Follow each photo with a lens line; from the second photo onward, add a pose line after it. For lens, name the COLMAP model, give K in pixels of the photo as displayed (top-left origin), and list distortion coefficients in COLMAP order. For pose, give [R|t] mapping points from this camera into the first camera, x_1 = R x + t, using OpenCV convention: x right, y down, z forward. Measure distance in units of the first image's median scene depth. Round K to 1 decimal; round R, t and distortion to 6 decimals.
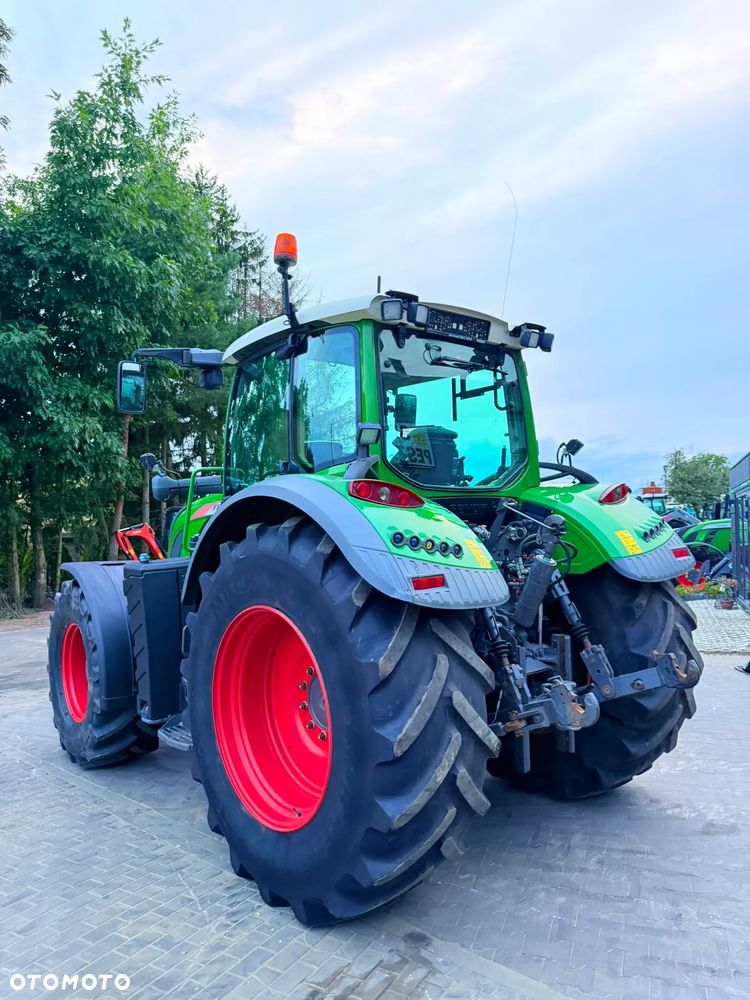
lens RADIAL K [[709.9, 0, 380.1], [0, 709.9, 490.3], [0, 0, 1]] dist [0.019385, -0.022343]
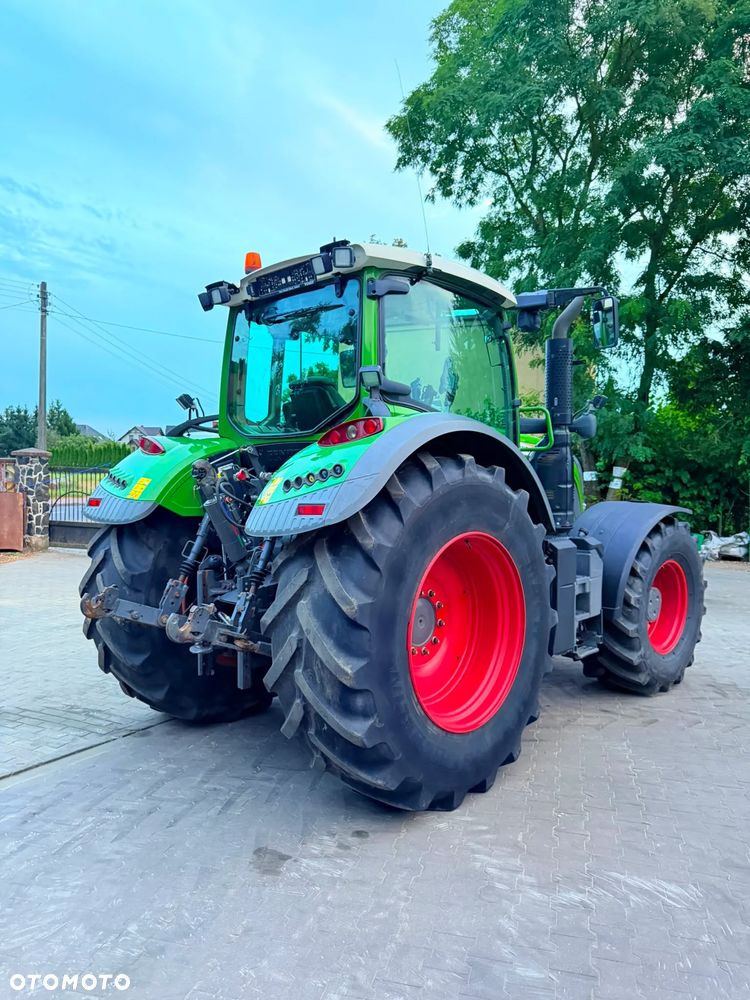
lens RADIAL K [[709.9, 0, 369.9], [0, 709.9, 504.8], [0, 0, 1]] dist [0.019385, -0.022343]
pose [[0.095976, 0.062342, -0.993429, 1.294486], [0.038156, 0.997073, 0.066257, 0.039194], [0.994652, -0.044265, 0.093316, 1.100751]]
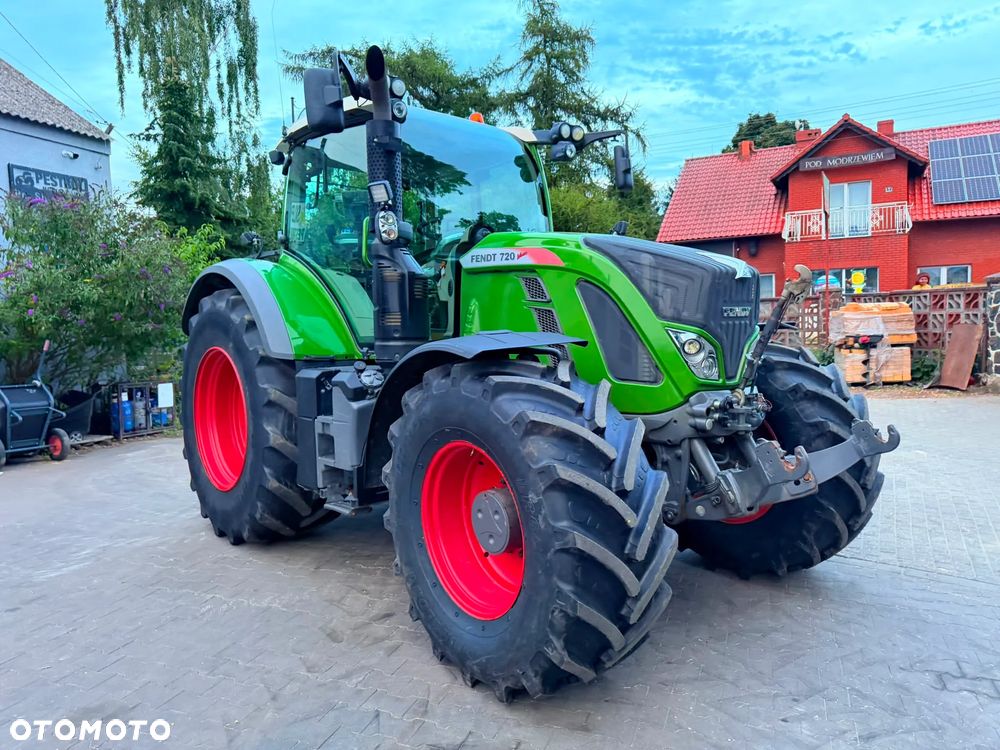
lens RADIAL K [[709.9, 0, 504.7], [0, 709.9, 371.3], [0, 0, 1]] dist [0.019385, -0.022343]
pose [[-0.999100, 0.042407, -0.000294, -0.172784], [0.042392, 0.998897, 0.020212, 0.186137], [0.001151, 0.020182, -0.999796, 2.651246]]
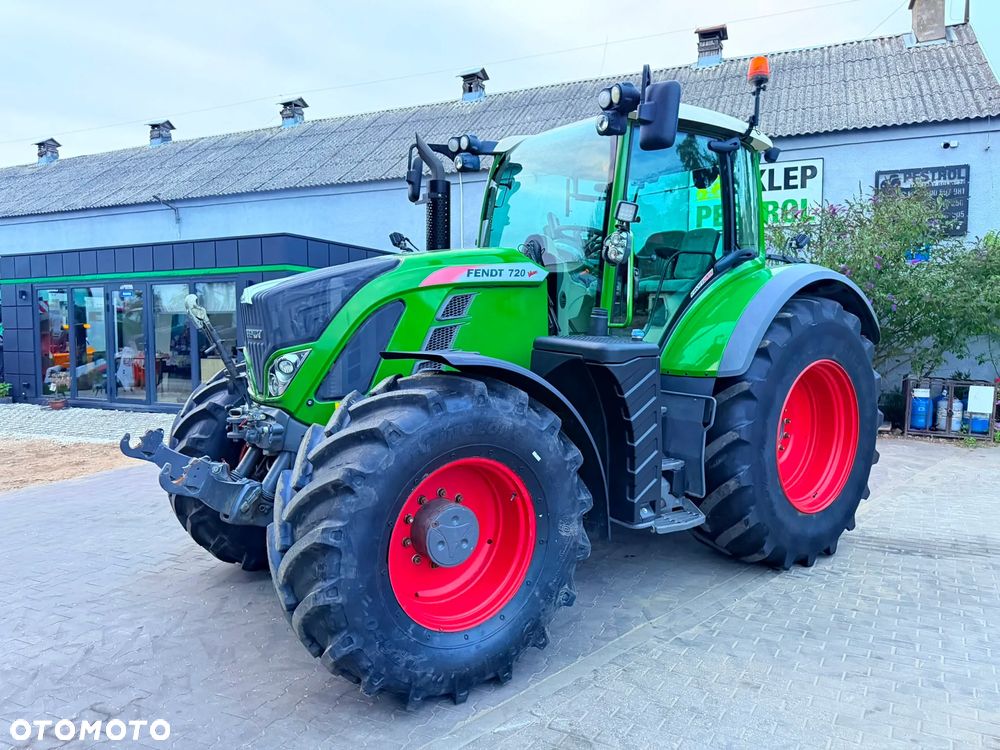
lens RADIAL K [[708.9, 0, 493.9], [0, 708.9, 368.4], [0, 0, 1]] dist [0.023986, -0.026294]
pose [[0.071828, -0.053163, 0.995999, -1.411189], [-0.049916, 0.997136, 0.056823, 0.117674], [-0.996167, -0.053798, 0.068968, 1.366193]]
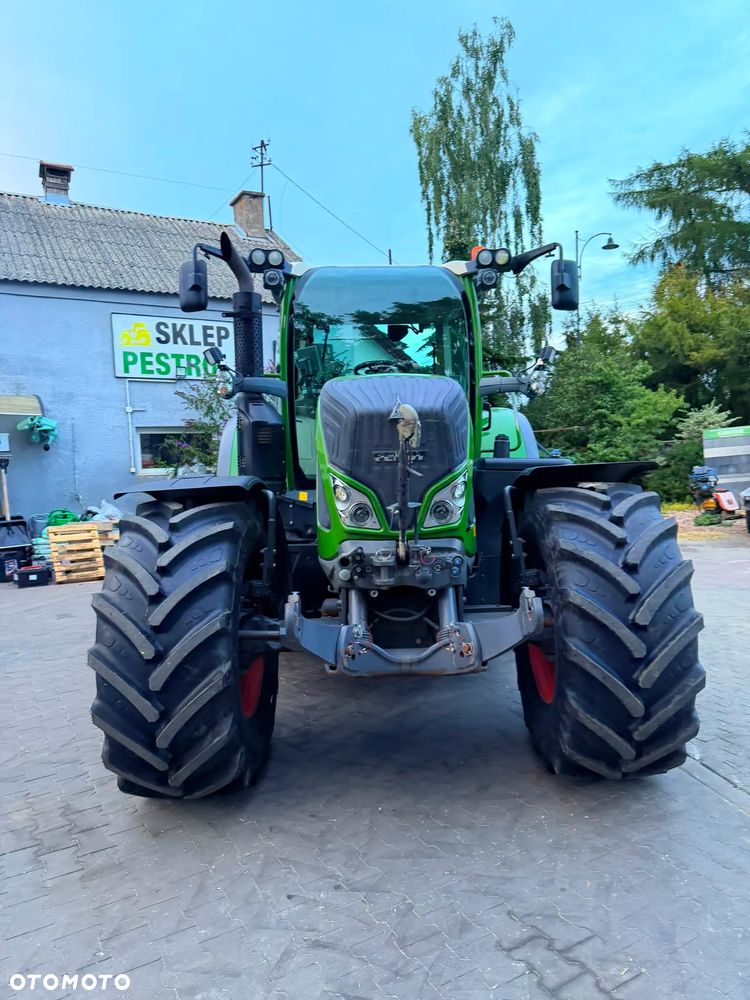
lens RADIAL K [[709.9, 0, 381.4], [0, 709.9, 497.5], [0, 0, 1]] dist [0.019385, -0.022343]
pose [[-0.777145, 0.015159, 0.629138, -0.953131], [0.016904, 0.999852, -0.003211, 0.192170], [-0.629094, 0.008139, -0.777287, 2.398664]]
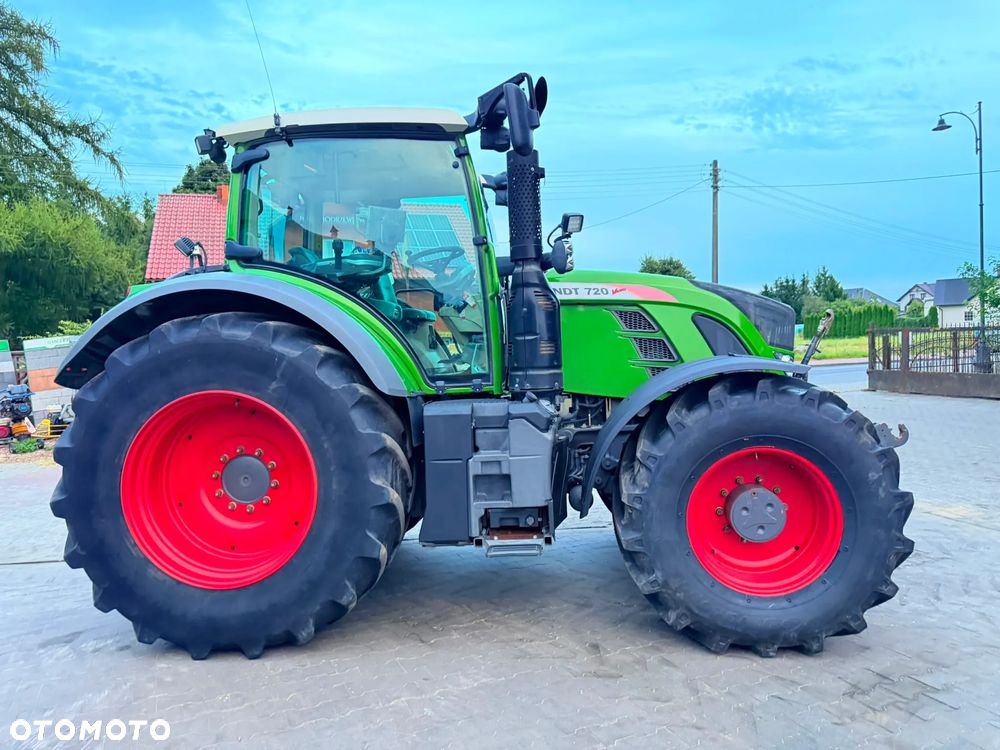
lens RADIAL K [[709.9, 0, 503.5], [0, 709.9, 365.6], [0, 0, 1]] dist [0.019385, -0.022343]
pose [[-0.694764, 0.059383, -0.716782, 0.775961], [0.083693, 0.996491, 0.001435, 0.142557], [0.714352, -0.058993, -0.697296, 2.279694]]
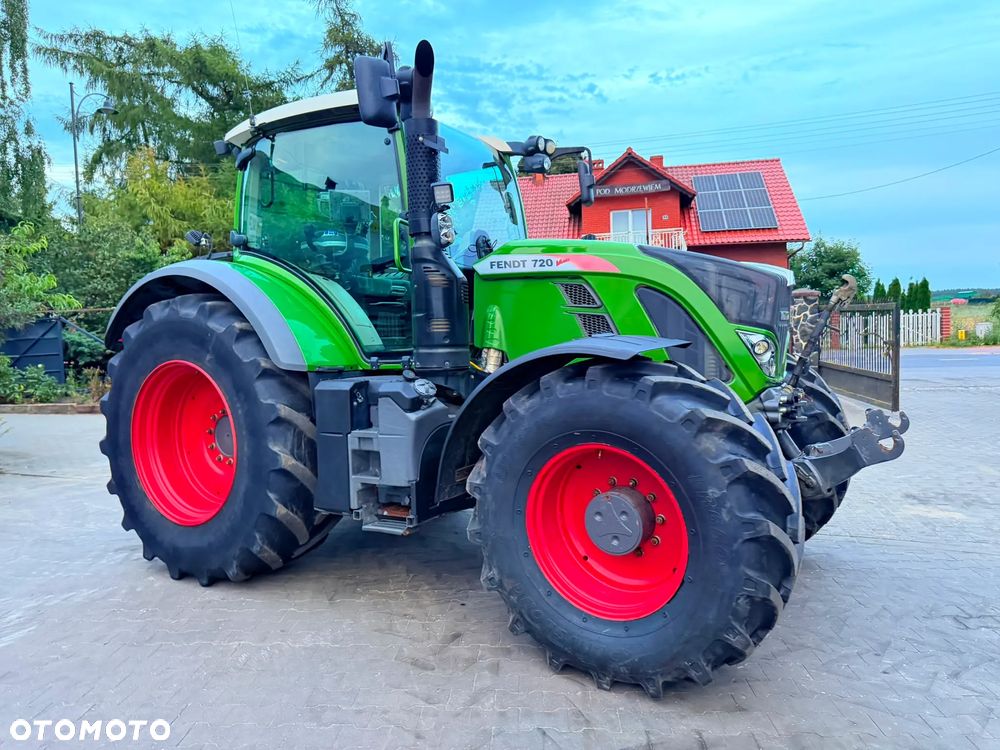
lens RADIAL K [[709.9, 0, 504.0], [0, 709.9, 370.0], [0, 0, 1]] dist [0.019385, -0.022343]
pose [[-0.949710, 0.065315, -0.306244, 0.212436], [0.064061, 0.997846, 0.014158, 0.178113], [0.306508, -0.006173, -0.951848, 2.584876]]
